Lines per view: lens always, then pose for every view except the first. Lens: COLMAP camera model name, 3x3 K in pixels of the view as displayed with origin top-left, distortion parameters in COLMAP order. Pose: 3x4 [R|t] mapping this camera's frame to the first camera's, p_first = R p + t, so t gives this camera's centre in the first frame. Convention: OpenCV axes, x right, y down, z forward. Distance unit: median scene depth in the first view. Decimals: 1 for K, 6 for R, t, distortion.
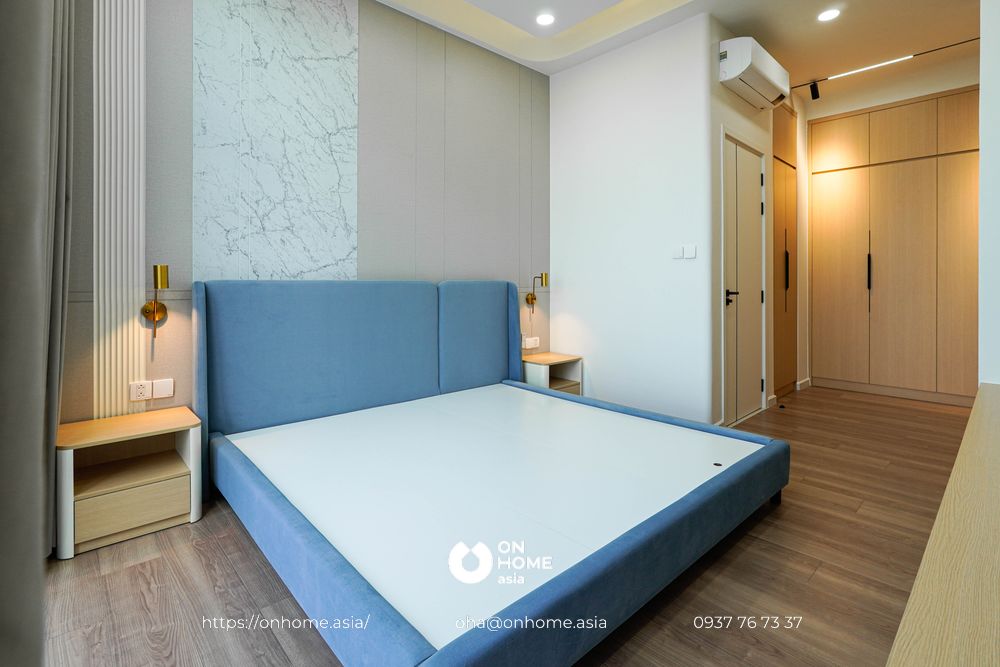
lens RADIAL K [[478.5, 0, 504.5], [0, 478.5, 320.8], [0, 0, 1]] dist [-0.002053, -0.000103]
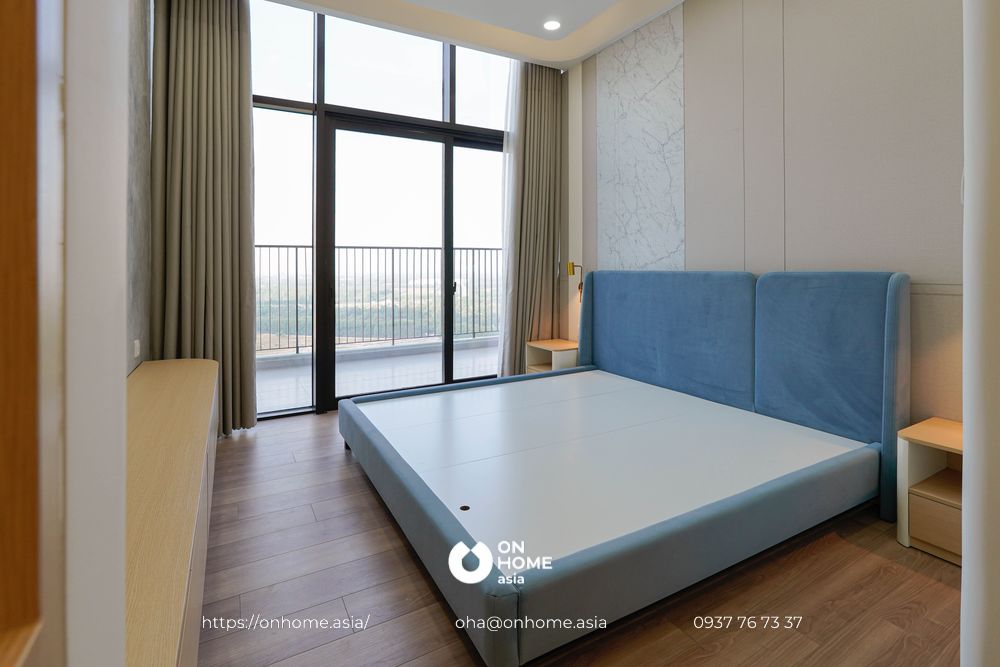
lens RADIAL K [[478.5, 0, 504.5], [0, 478.5, 320.8], [0, 0, 1]] dist [-0.002053, -0.000103]
pose [[-0.225156, 0.101897, -0.968980, 0.931698], [-0.083931, 0.988791, 0.123483, -0.081488], [0.970701, 0.109131, -0.214080, 0.958431]]
